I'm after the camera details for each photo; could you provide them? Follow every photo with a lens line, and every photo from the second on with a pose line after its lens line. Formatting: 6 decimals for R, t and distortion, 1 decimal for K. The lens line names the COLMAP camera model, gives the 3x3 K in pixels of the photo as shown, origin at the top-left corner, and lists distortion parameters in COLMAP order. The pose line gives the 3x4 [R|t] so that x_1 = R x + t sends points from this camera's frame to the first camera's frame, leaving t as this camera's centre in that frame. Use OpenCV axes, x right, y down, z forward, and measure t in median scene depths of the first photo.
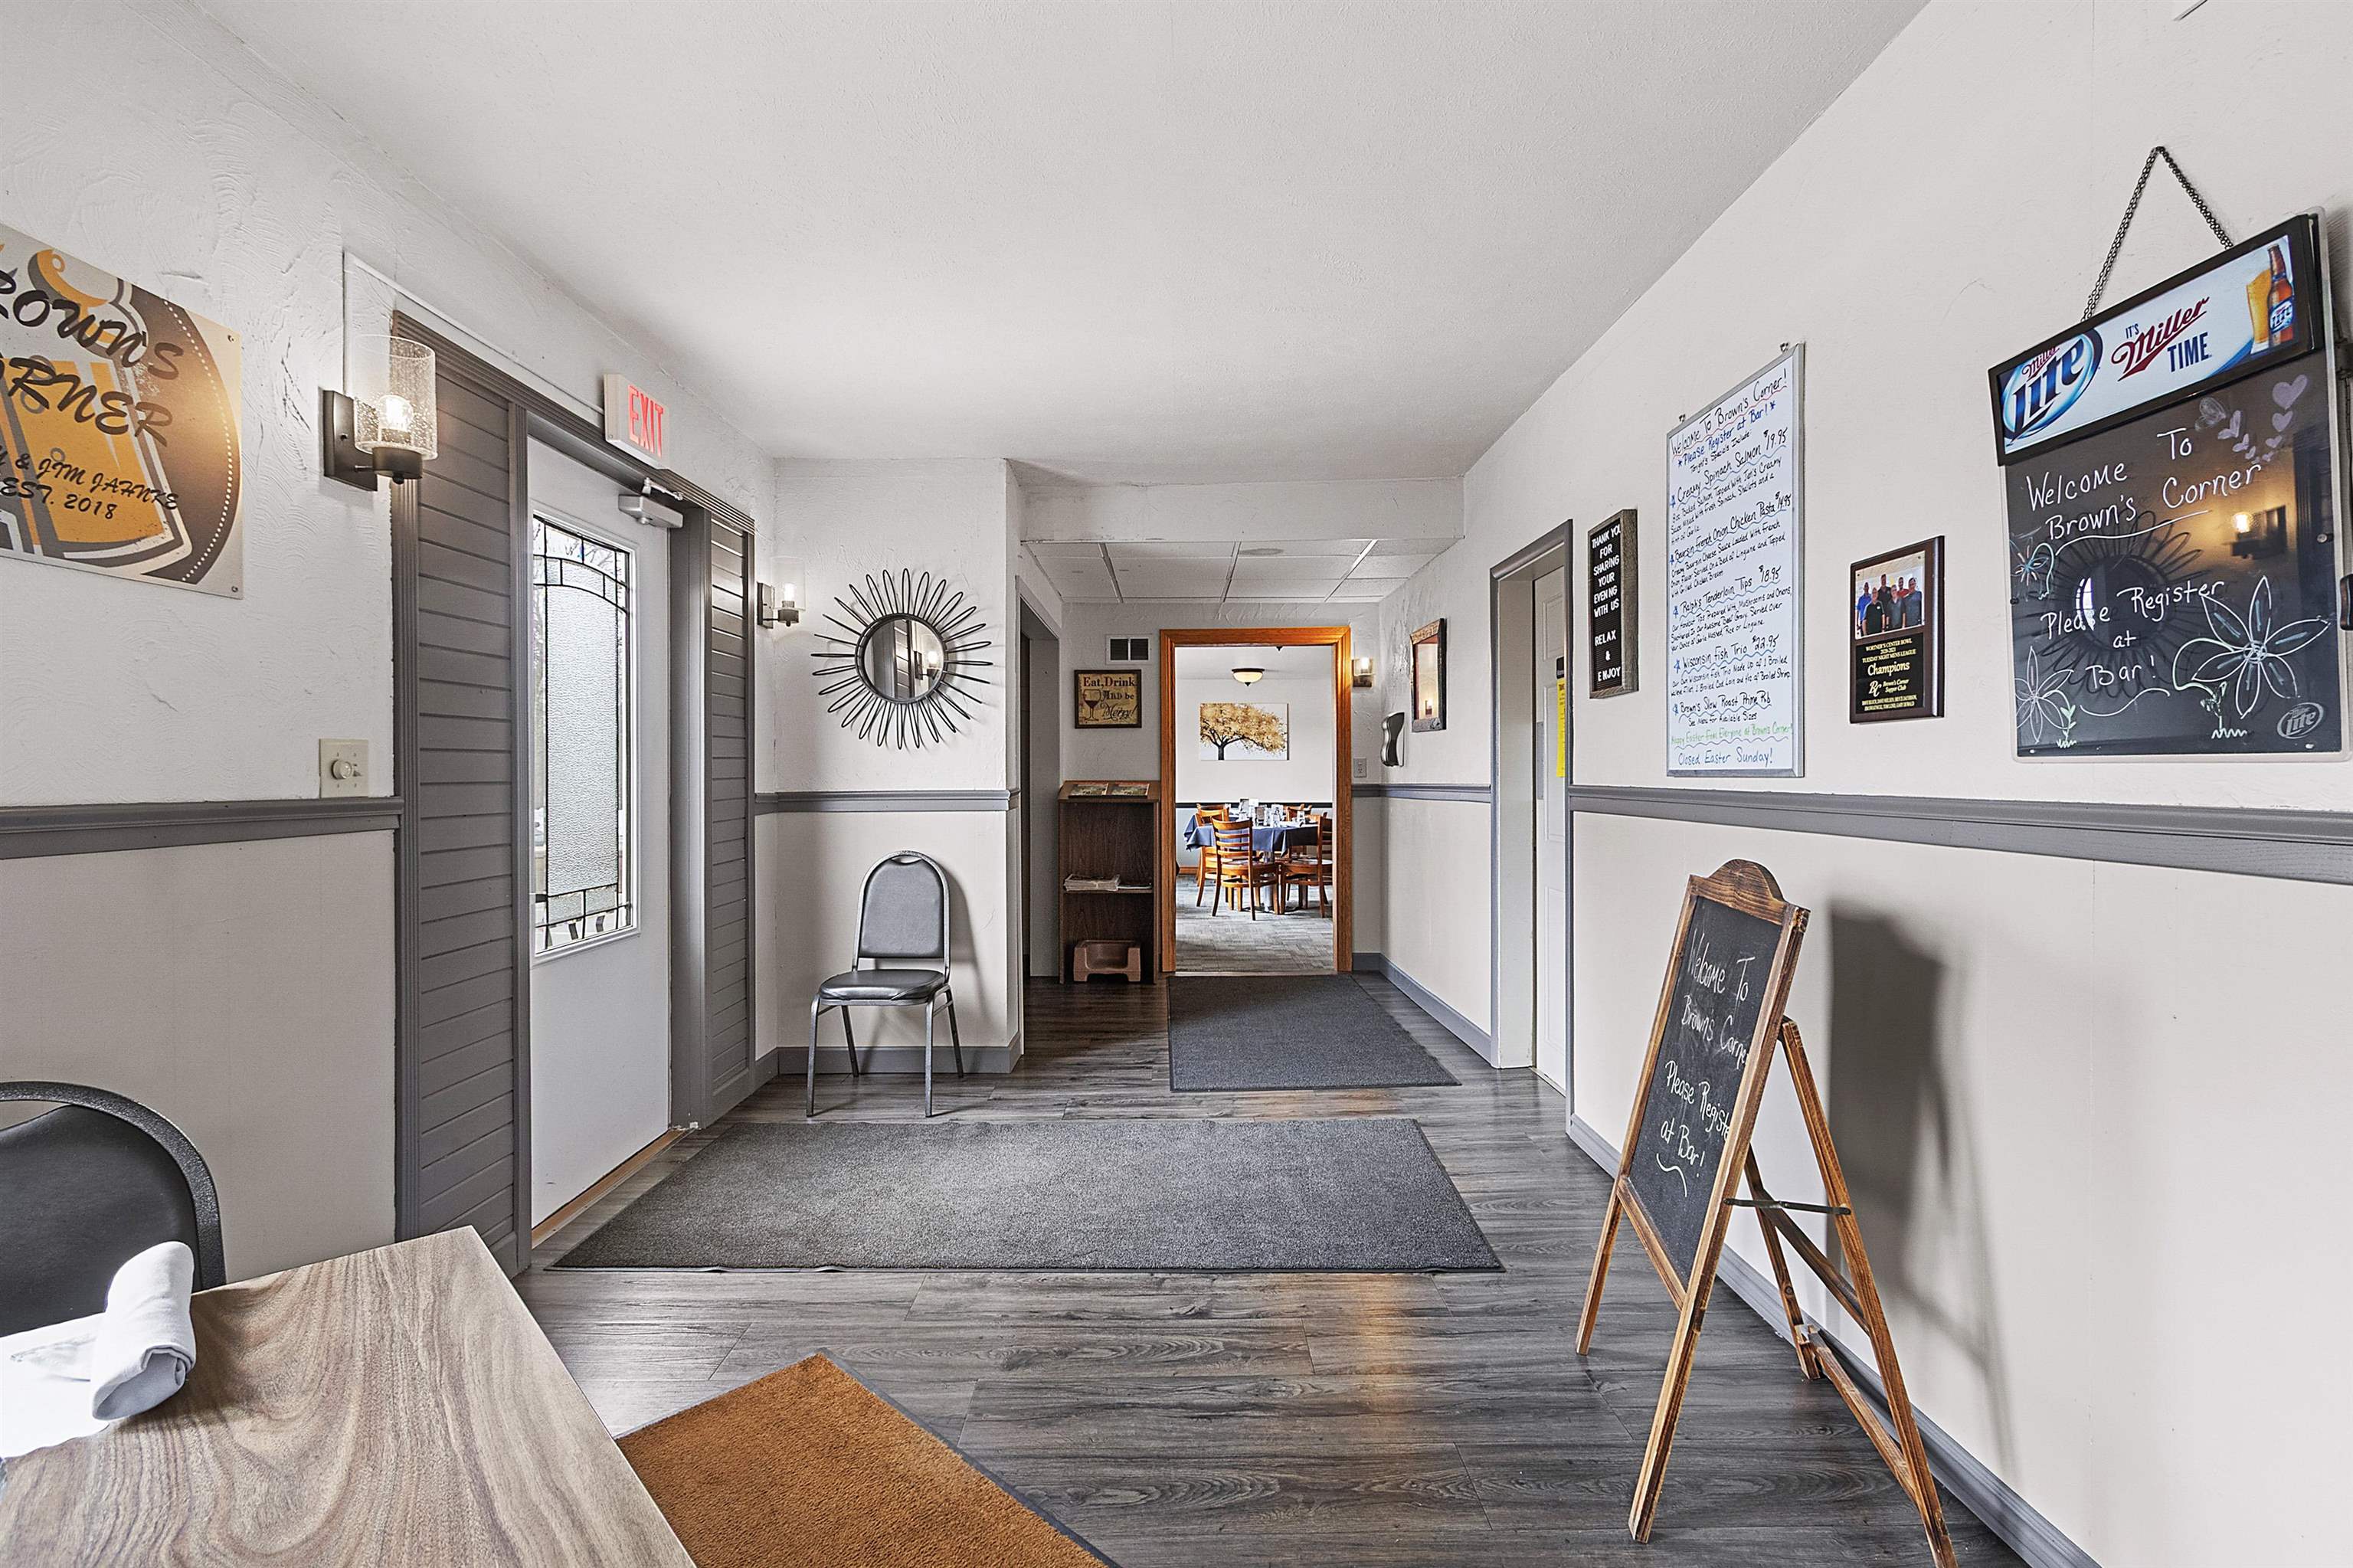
lens RADIAL K [[1081.1, 0, 1171.5], [0, 1081.1, 788.1], [0, 0, 1]] dist [0.000643, -0.001985]
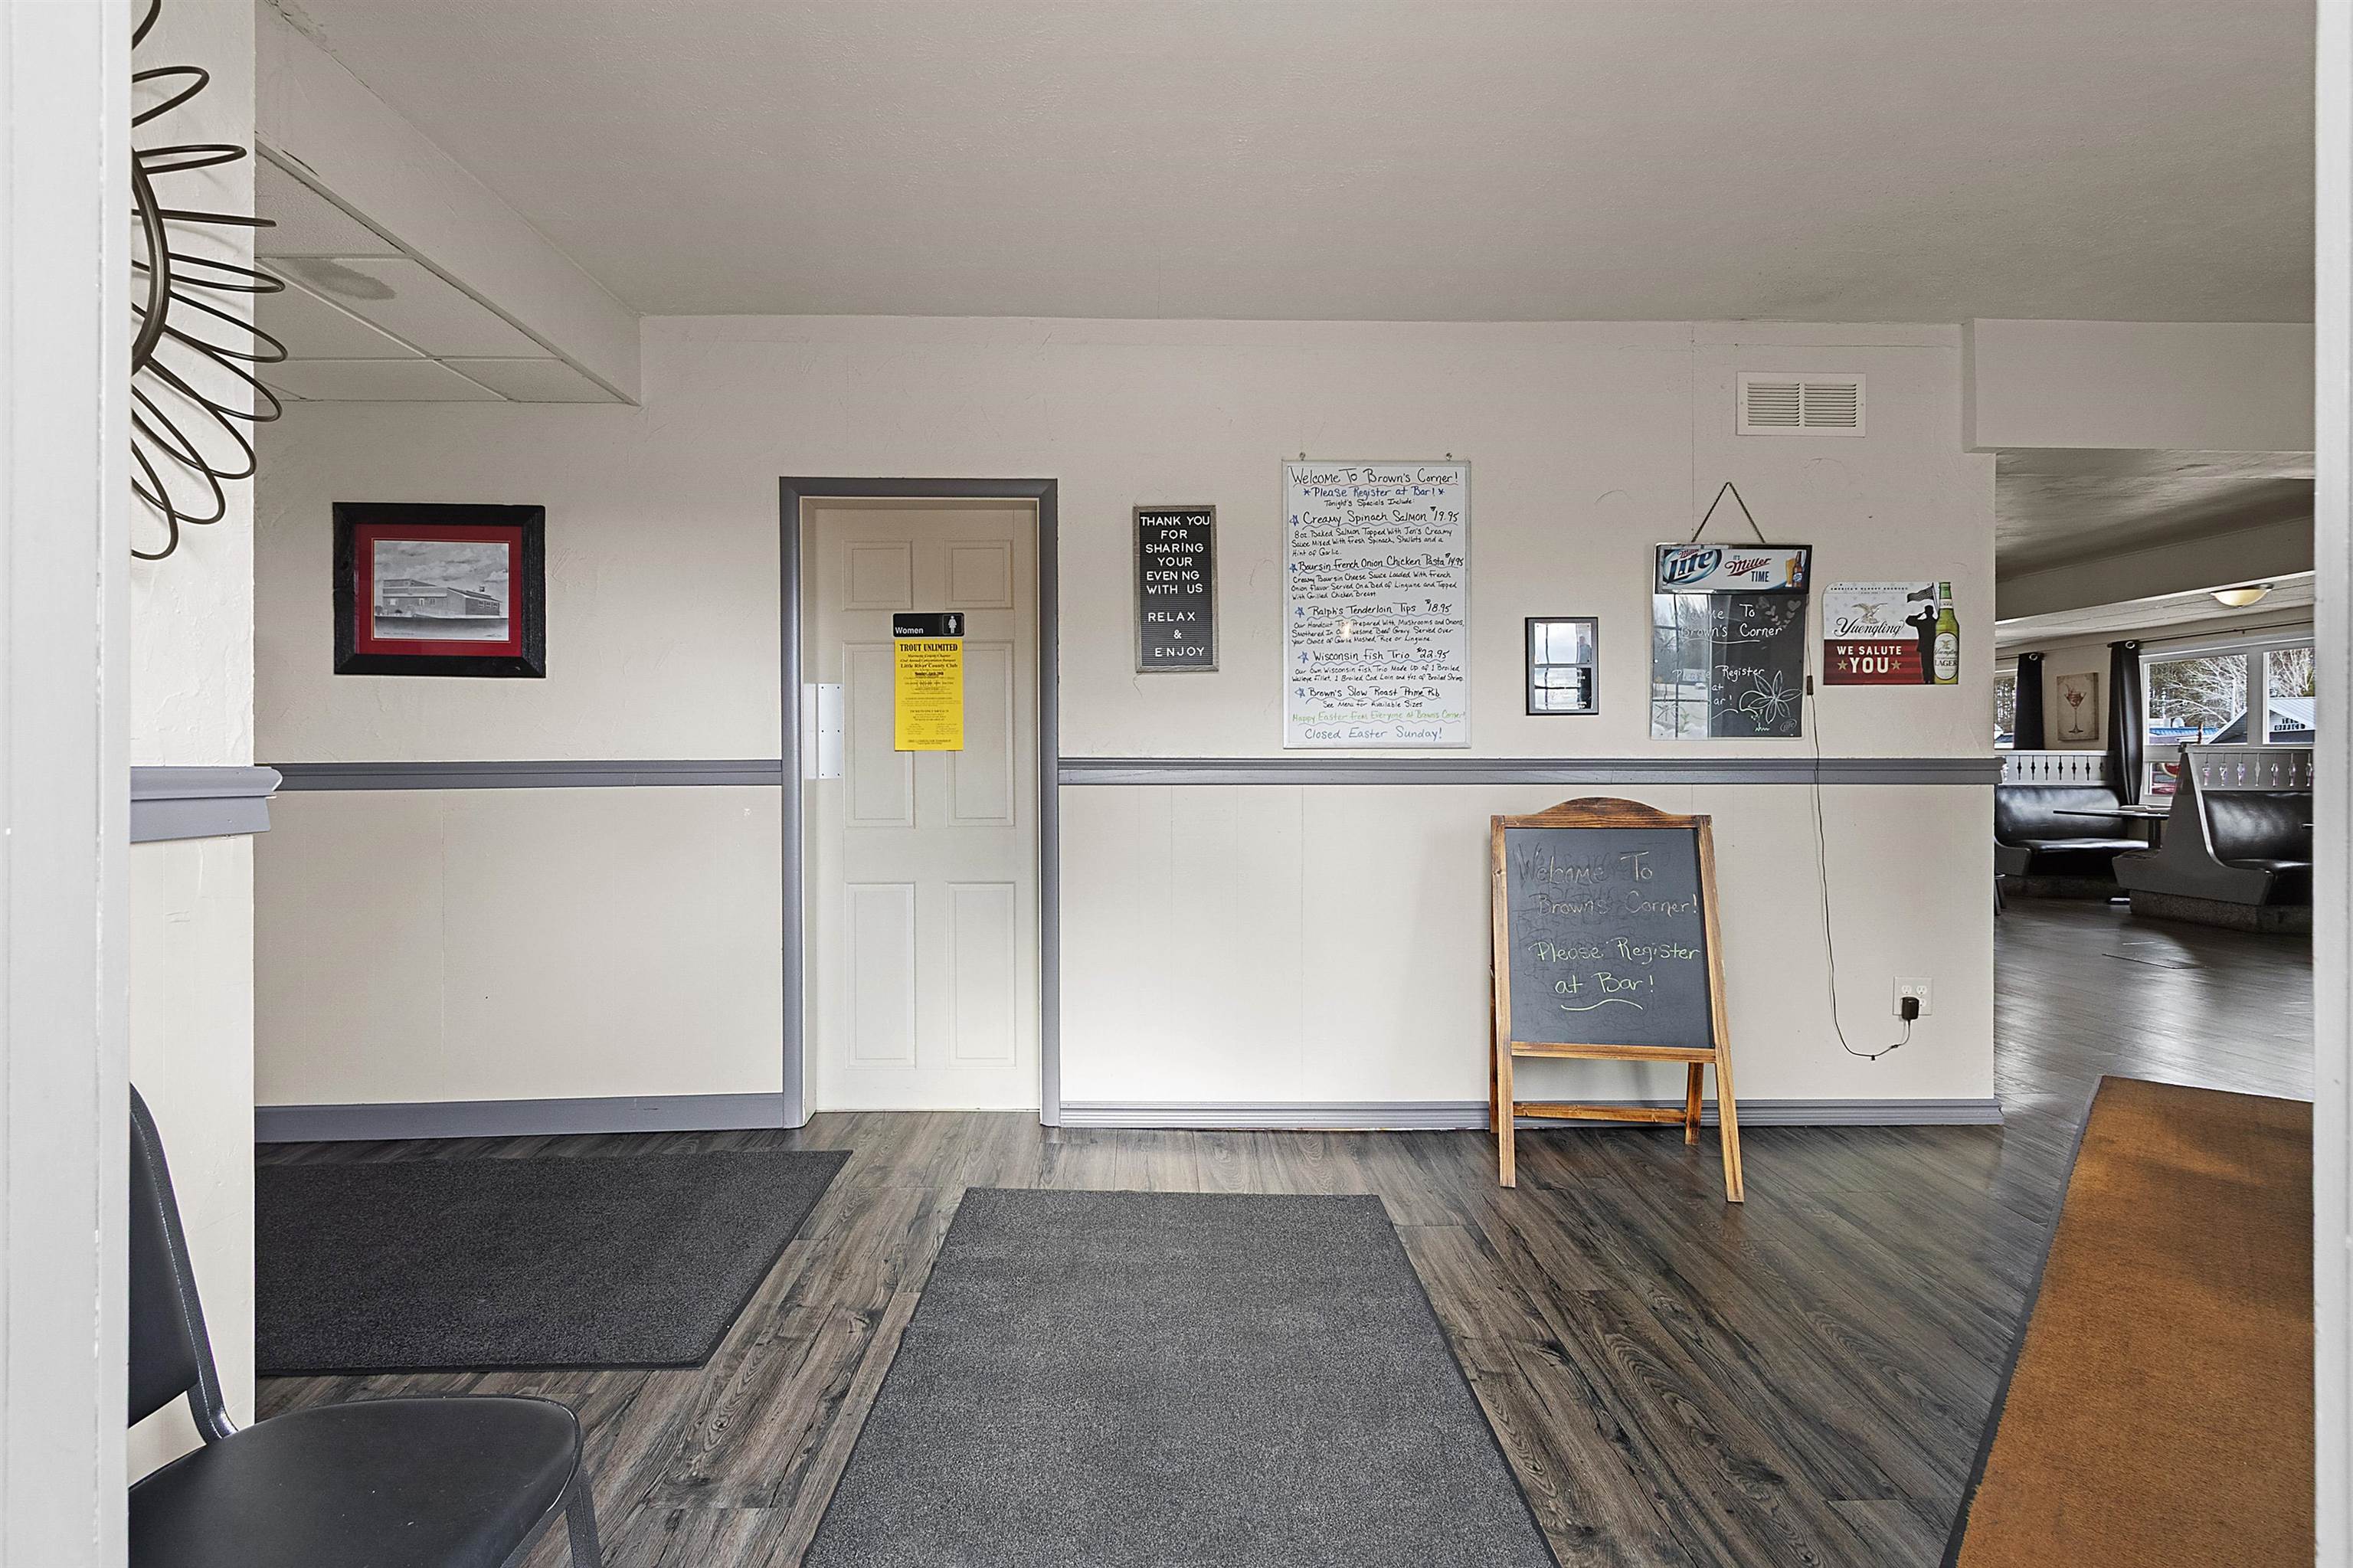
lens RADIAL K [[1081.1, 0, 1172.0], [0, 1081.1, 777.9], [0, 0, 1]] dist [0.000643, -0.001985]
pose [[-0.017677, -0.008928, 0.999804, -0.903221], [0.015268, 0.999841, 0.009199, 0.011395], [-0.999727, 0.015428, -0.017538, 1.412242]]
